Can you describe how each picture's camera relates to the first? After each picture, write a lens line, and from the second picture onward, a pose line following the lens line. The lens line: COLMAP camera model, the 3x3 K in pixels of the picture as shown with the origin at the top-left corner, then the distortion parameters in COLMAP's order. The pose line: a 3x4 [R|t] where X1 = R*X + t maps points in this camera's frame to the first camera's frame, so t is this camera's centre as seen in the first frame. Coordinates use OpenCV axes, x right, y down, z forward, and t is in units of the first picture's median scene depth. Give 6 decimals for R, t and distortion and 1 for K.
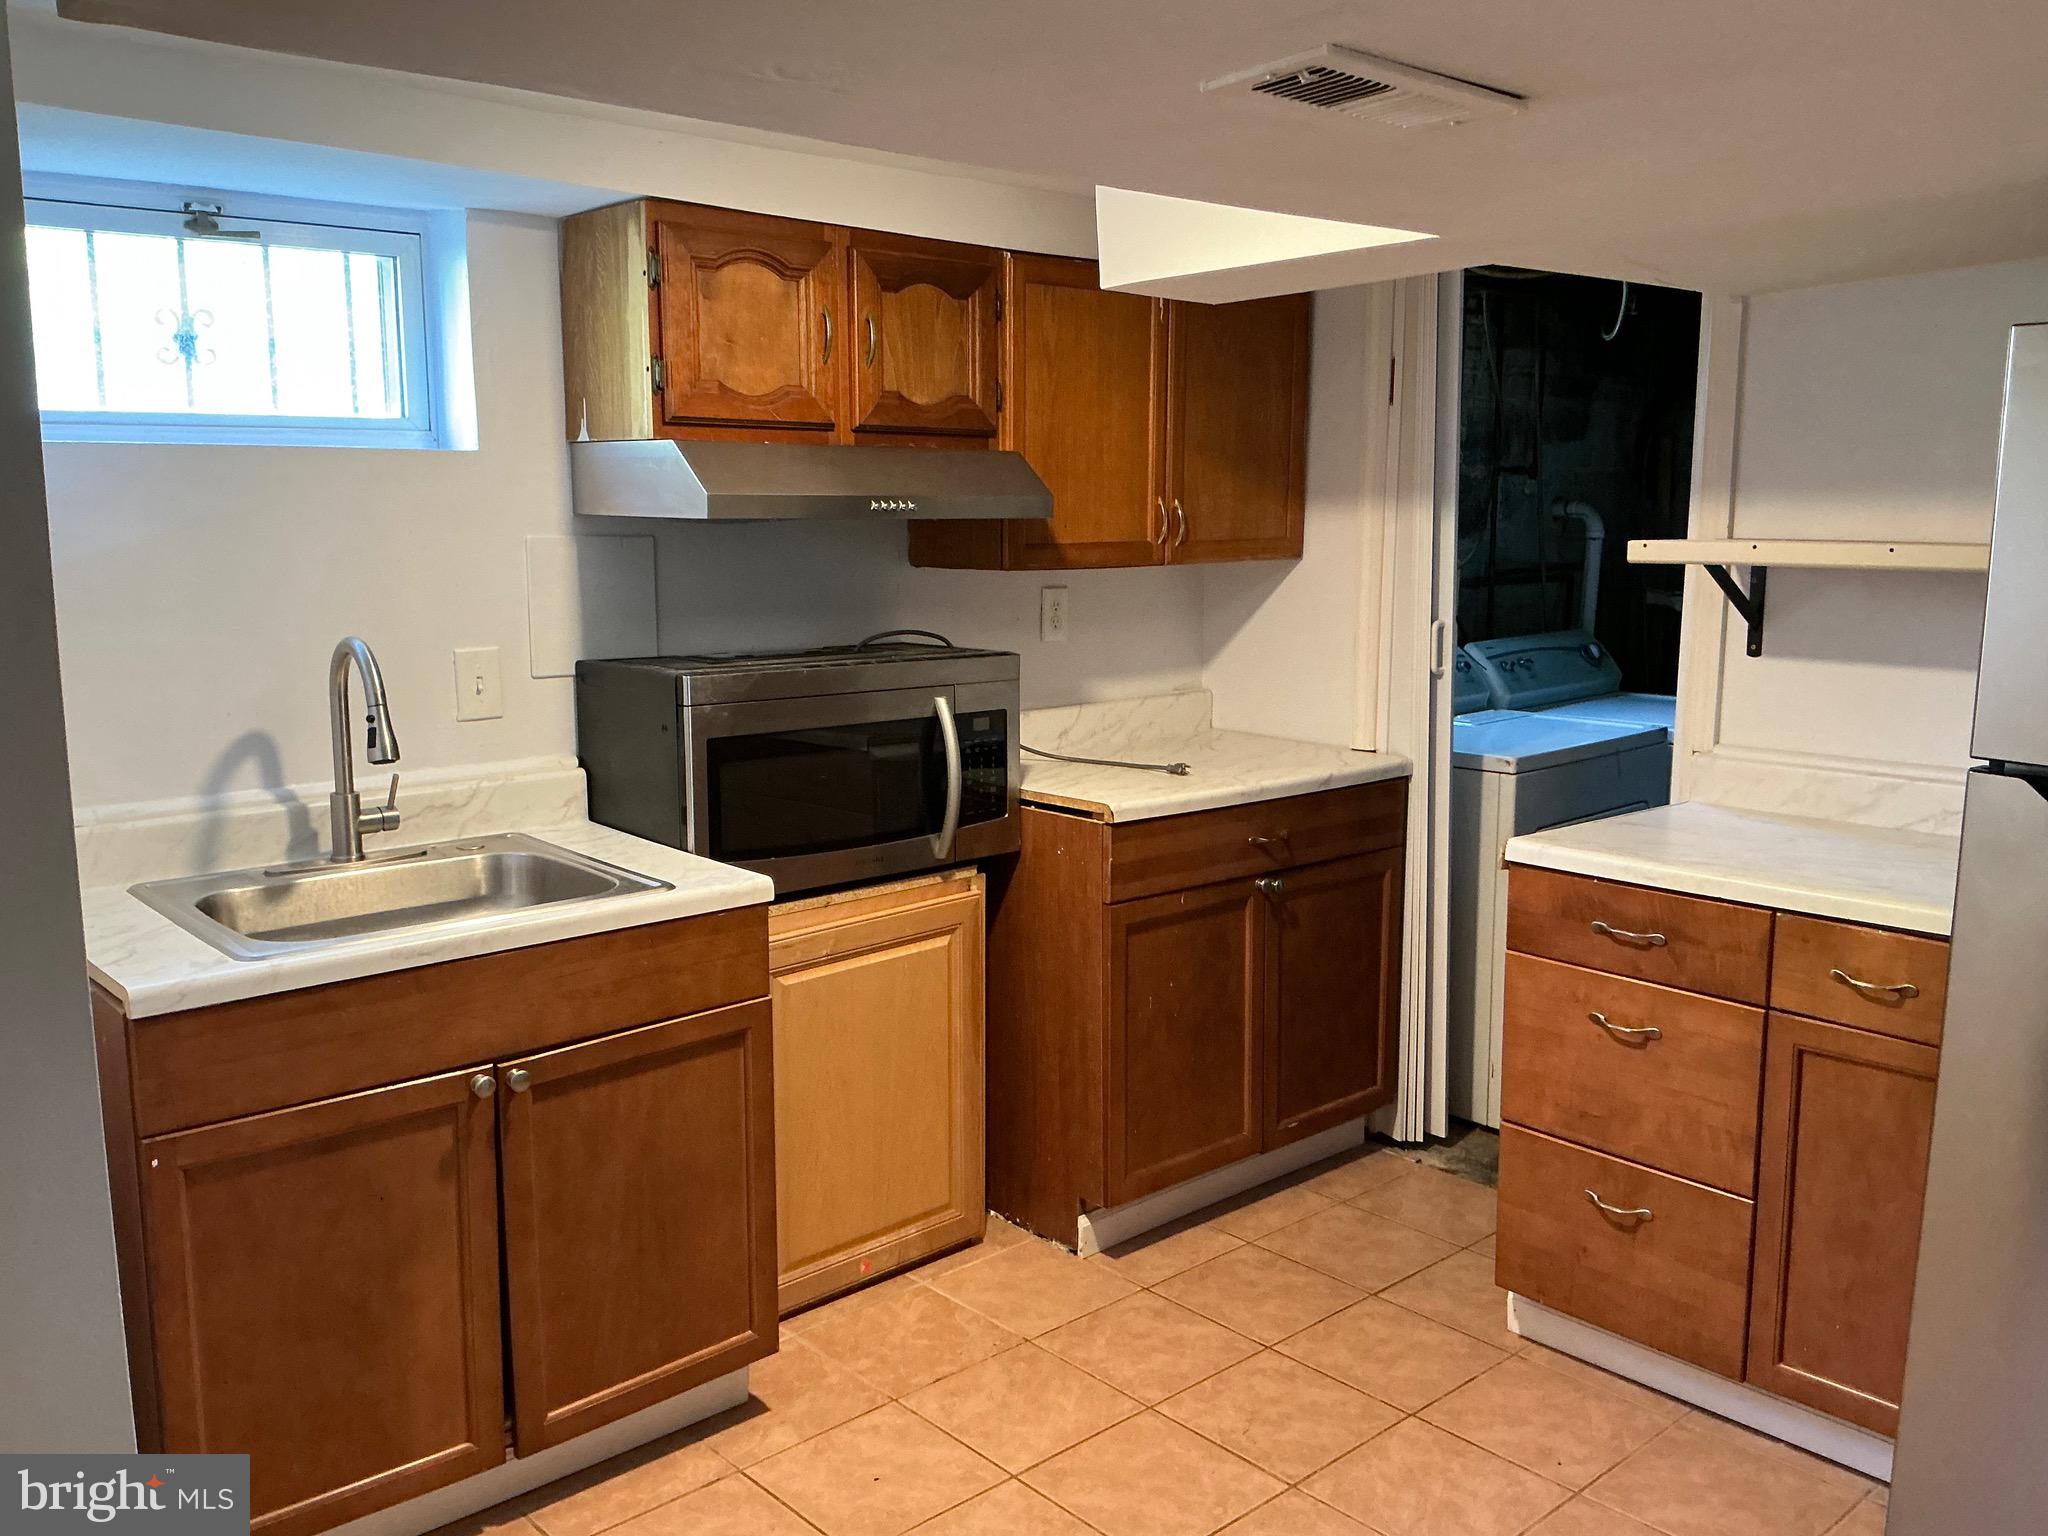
lens RADIAL K [[1692.5, 0, 1025.9], [0, 1692.5, 762.4], [0, 0, 1]] dist [0.151931, -0.309950]
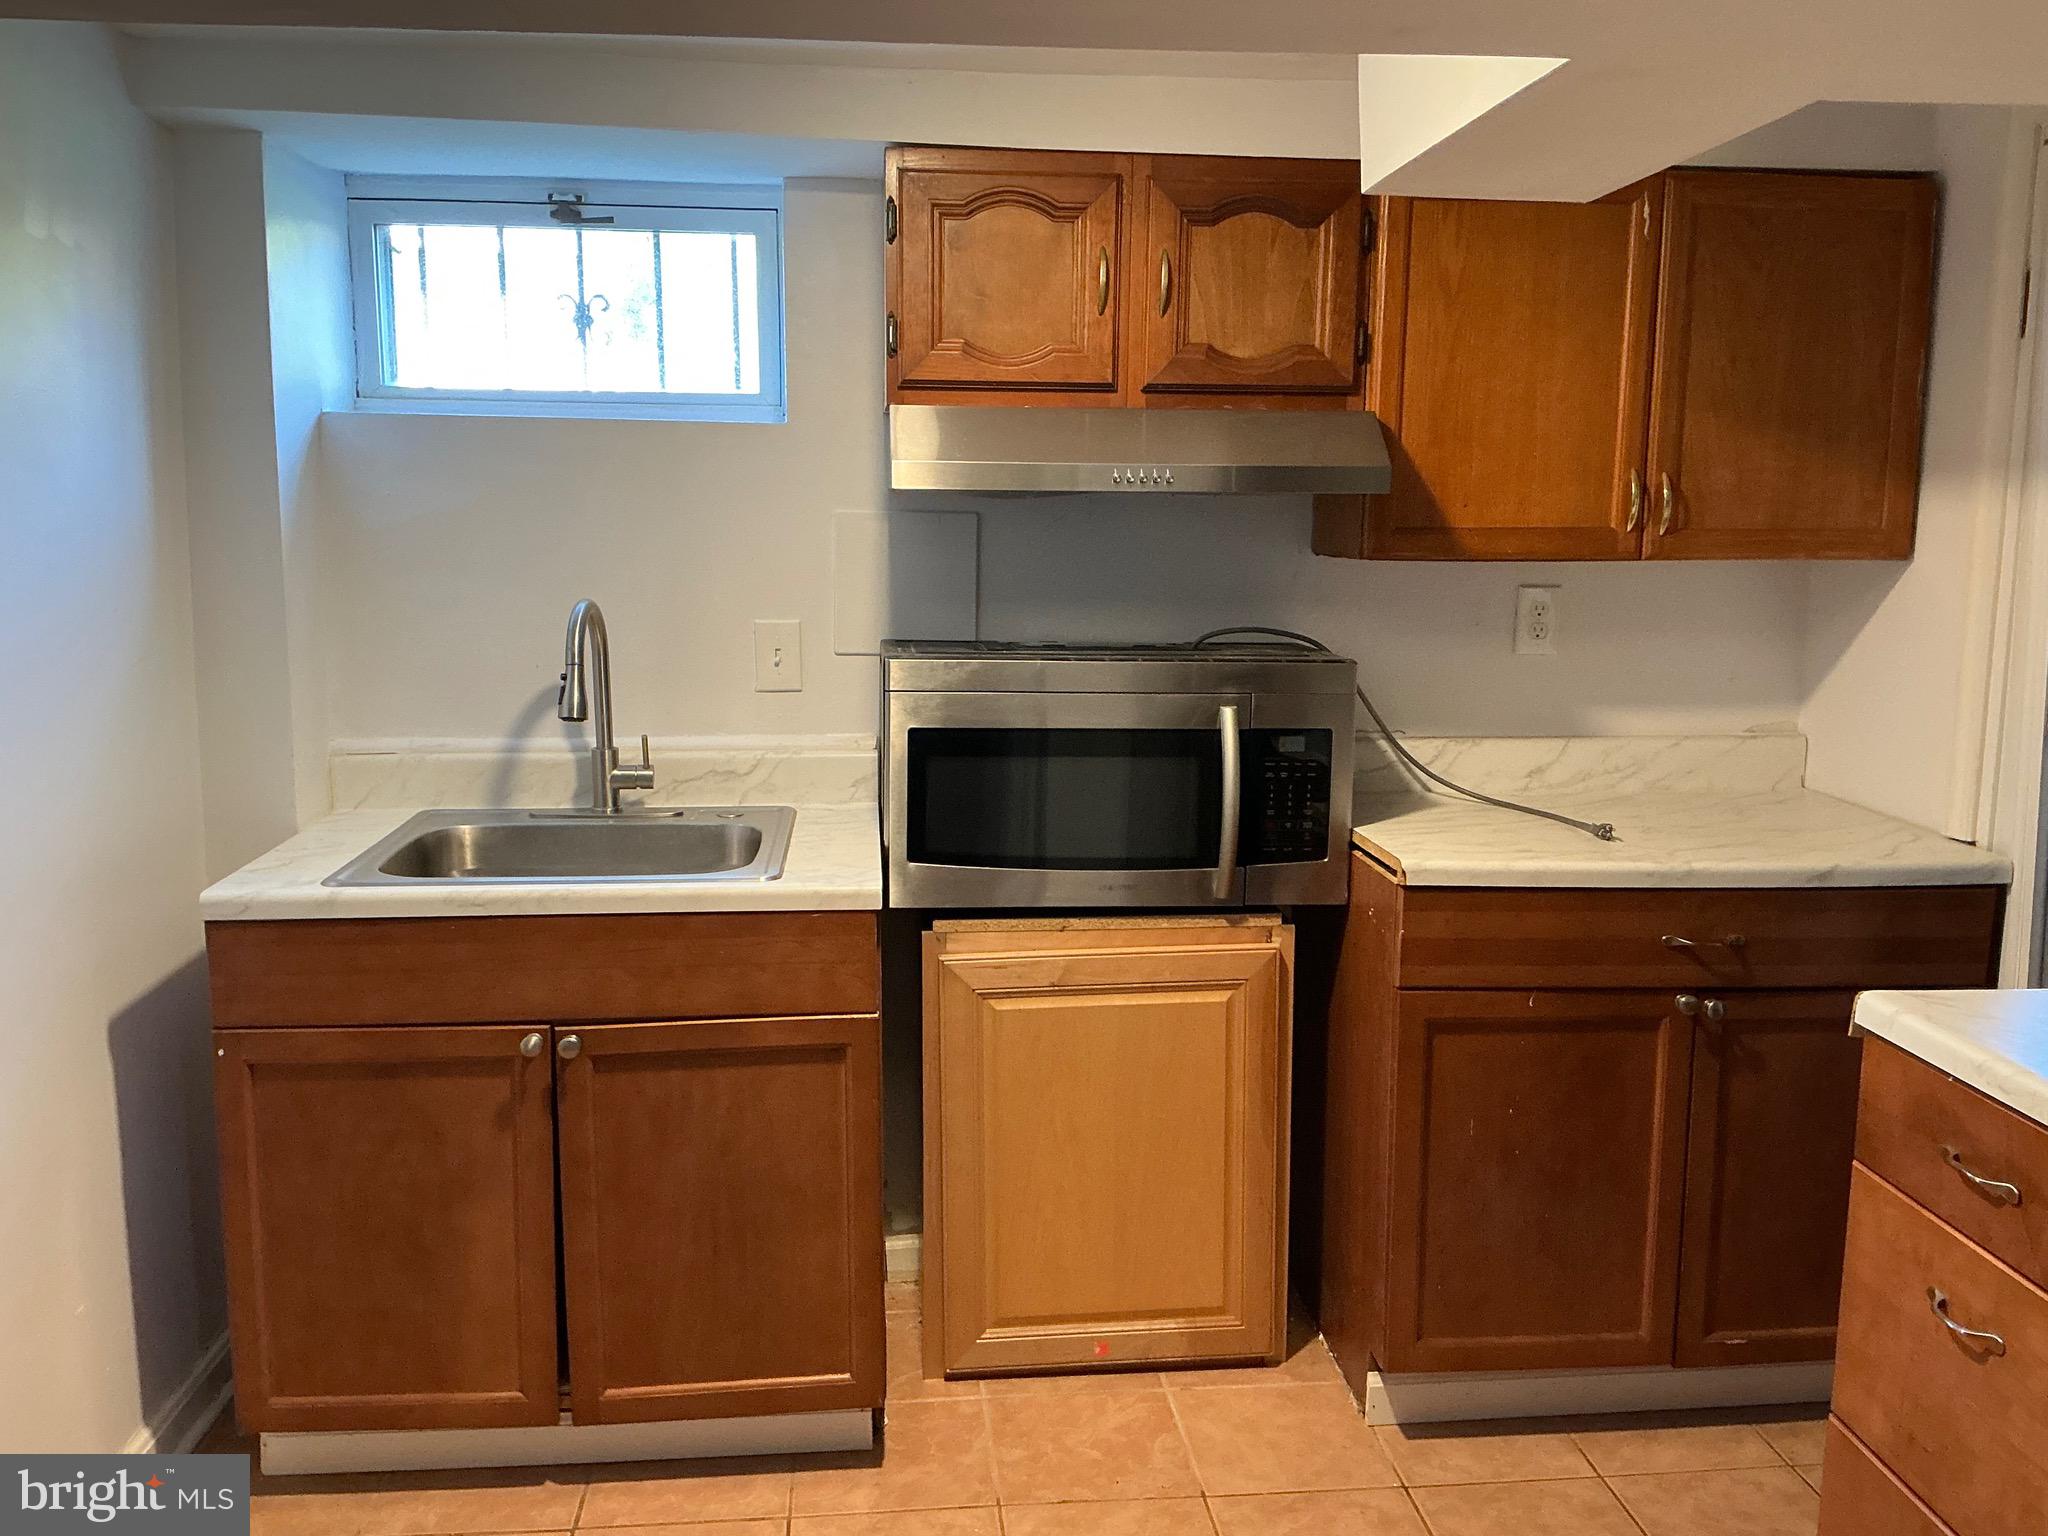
lens RADIAL K [[1692.5, 0, 1025.9], [0, 1692.5, 762.4], [0, 0, 1]] dist [0.151931, -0.309950]
pose [[0.804268, 0.099135, -0.585939, 0.372505], [-0.099903, 0.994510, 0.031131, -0.027863], [0.585808, 0.033499, 0.809757, 0.267558]]
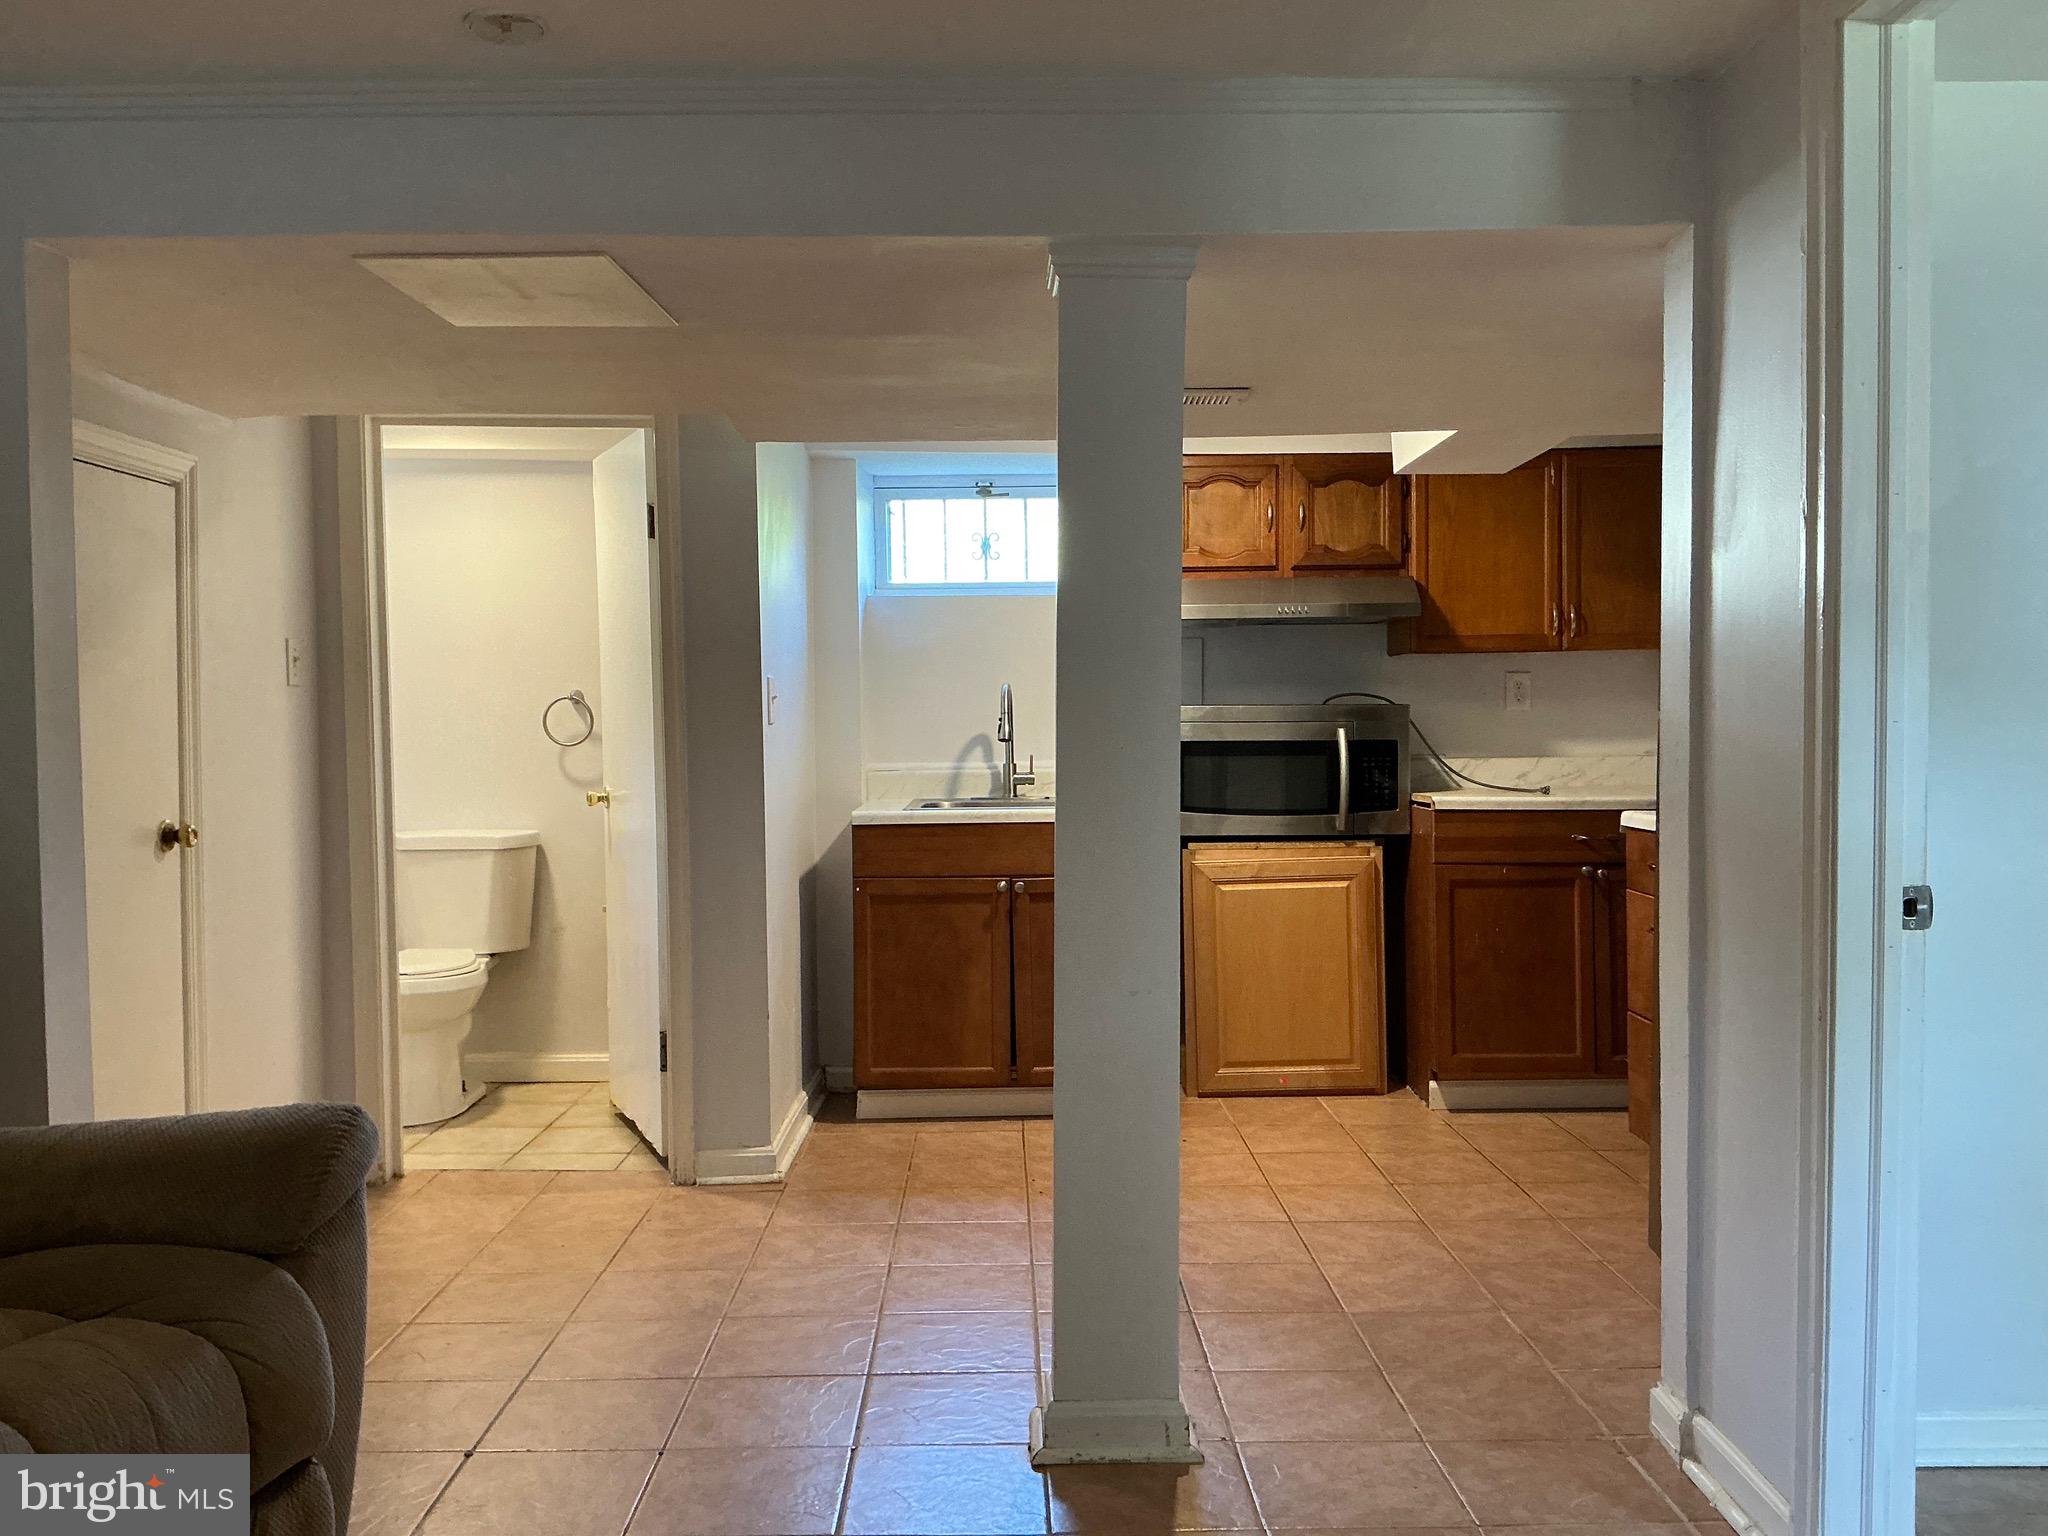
lens RADIAL K [[1692.5, 0, 1025.9], [0, 1692.5, 762.4], [0, 0, 1]] dist [0.151931, -0.309950]
pose [[0.753571, 0.008583, -0.657311, 0.803032], [-0.088045, 0.992223, -0.087983, 0.165639], [0.651444, 0.124174, 0.748466, -0.408467]]
